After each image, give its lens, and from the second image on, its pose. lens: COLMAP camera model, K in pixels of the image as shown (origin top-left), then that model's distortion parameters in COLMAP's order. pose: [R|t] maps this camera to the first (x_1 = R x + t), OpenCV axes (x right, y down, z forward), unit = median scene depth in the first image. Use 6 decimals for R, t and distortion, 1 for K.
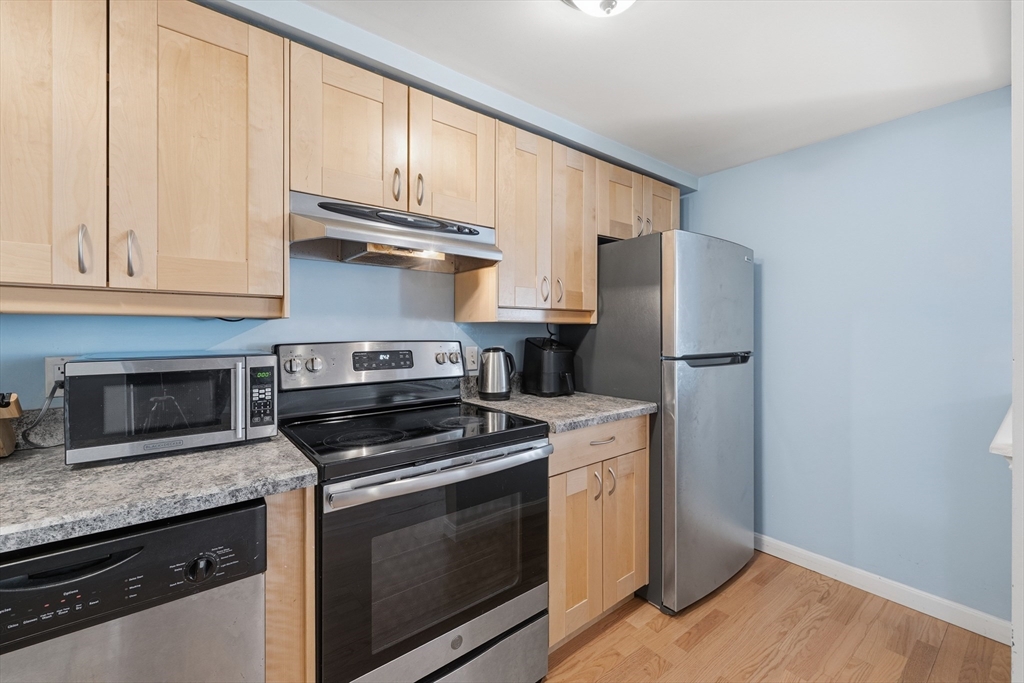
lens RADIAL K [[423.6, 0, 513.1], [0, 423.6, 328.0], [0, 0, 1]] dist [0.000524, 0.000082]
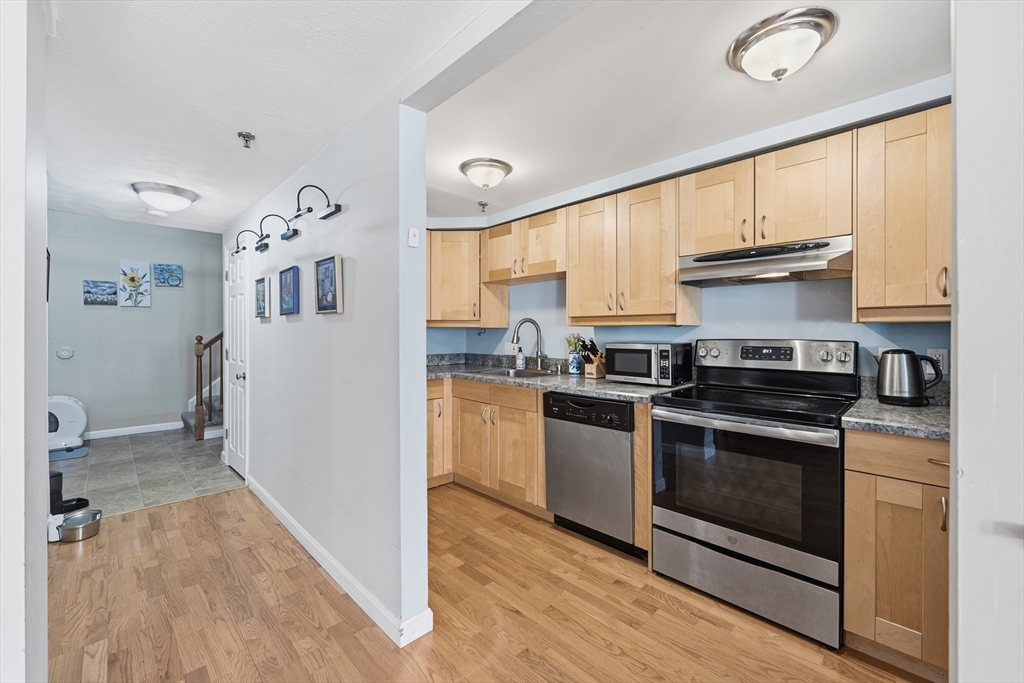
lens RADIAL K [[414.3, 0, 512.4], [0, 414.3, 334.4], [0, 0, 1]] dist [0.000452, 0.000121]
pose [[0.111170, 0.004684, -0.993790, 0.951605], [0.008628, 0.999947, 0.005678, 0.000644], [0.993764, -0.009205, 0.111124, 0.047779]]
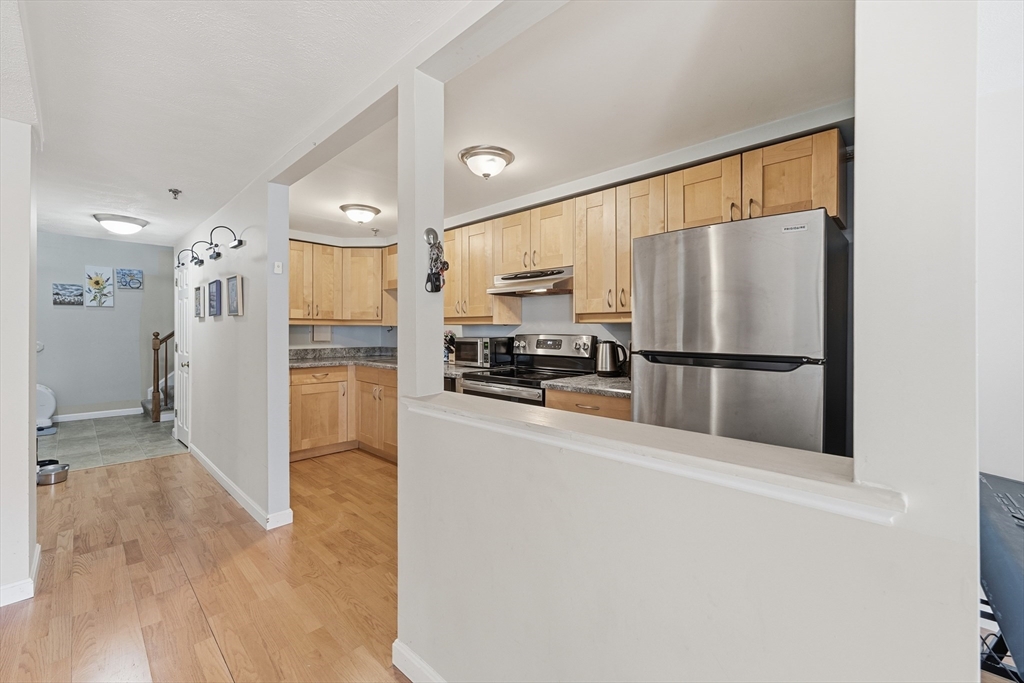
lens RADIAL K [[418.7, 0, 511.8], [0, 418.7, 332.1], [0, 0, 1]] dist [0.000797, -0.000012]
pose [[0.143823, 0.003972, -0.989595, 1.621111], [0.006468, 0.999967, 0.004954, 0.009705], [0.989582, -0.007113, 0.143793, 0.571904]]
